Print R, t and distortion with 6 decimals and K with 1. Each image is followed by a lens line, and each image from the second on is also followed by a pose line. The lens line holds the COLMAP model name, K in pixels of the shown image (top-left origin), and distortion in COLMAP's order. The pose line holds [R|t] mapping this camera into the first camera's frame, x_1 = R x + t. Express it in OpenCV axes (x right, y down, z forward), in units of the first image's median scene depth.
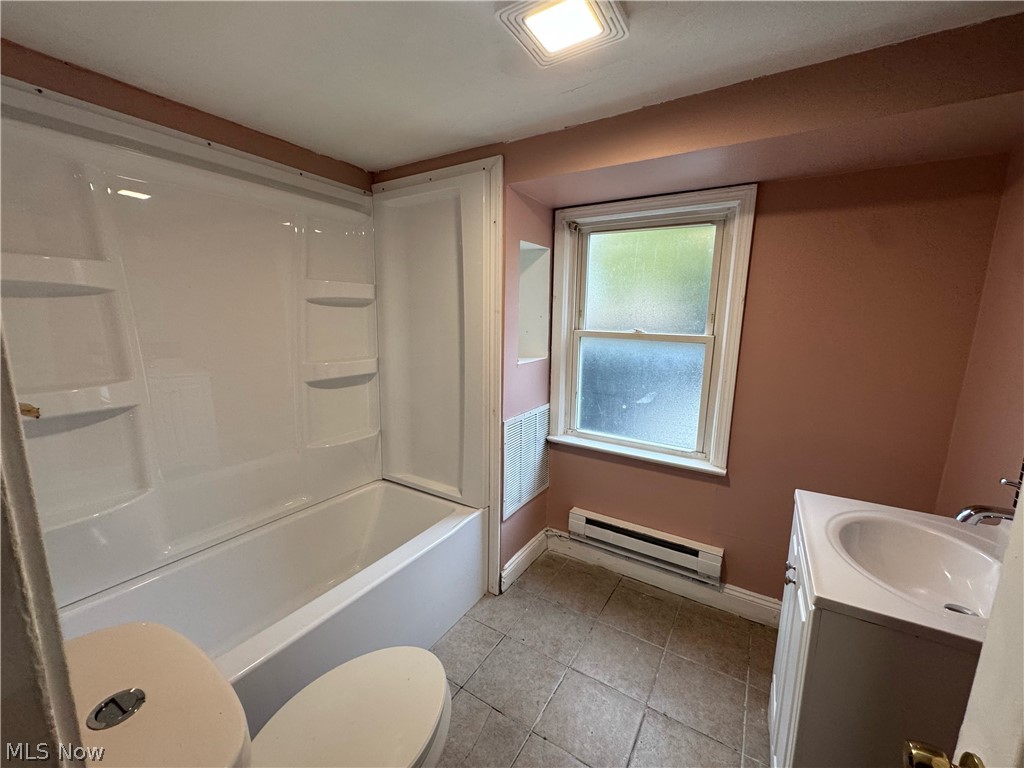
lens RADIAL K [[409.7, 0, 512.0], [0, 409.7, 384.0], [0, 0, 1]] dist [-0.004732, 0.000425]
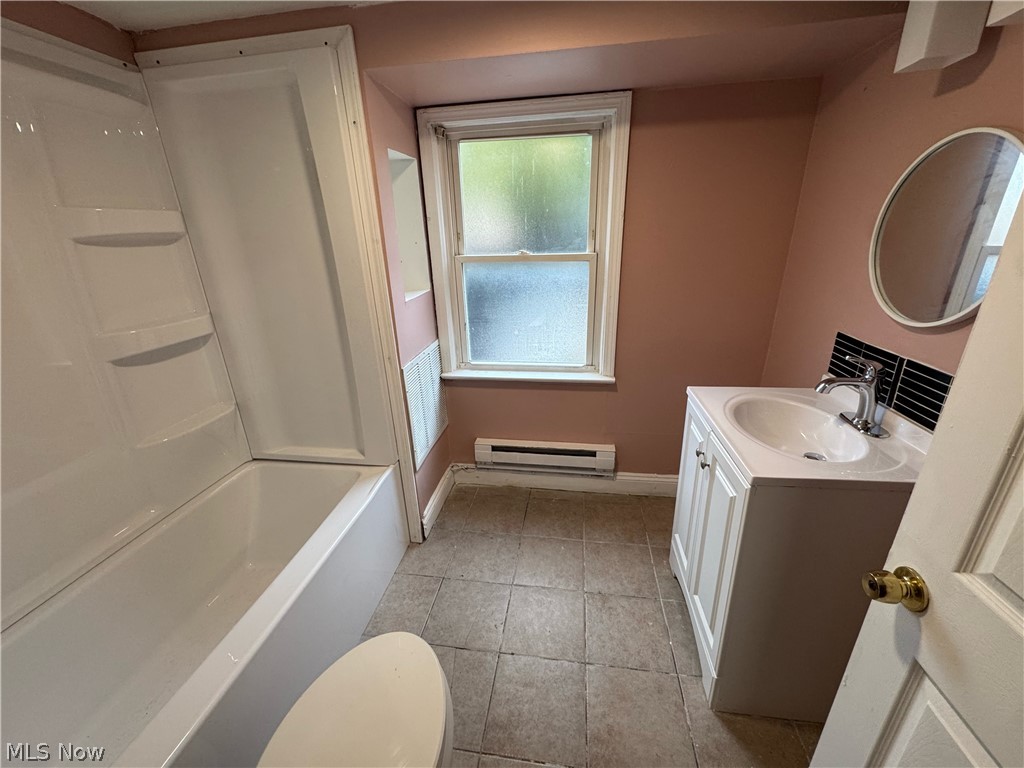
lens RADIAL K [[409.7, 0, 512.0], [0, 409.7, 384.0], [0, 0, 1]] dist [-0.004732, 0.000425]
pose [[0.917974, -0.182875, 0.351967, -0.113233], [0.113656, 0.971437, 0.208310, -0.032445], [-0.380008, -0.151220, 0.912538, 0.081728]]
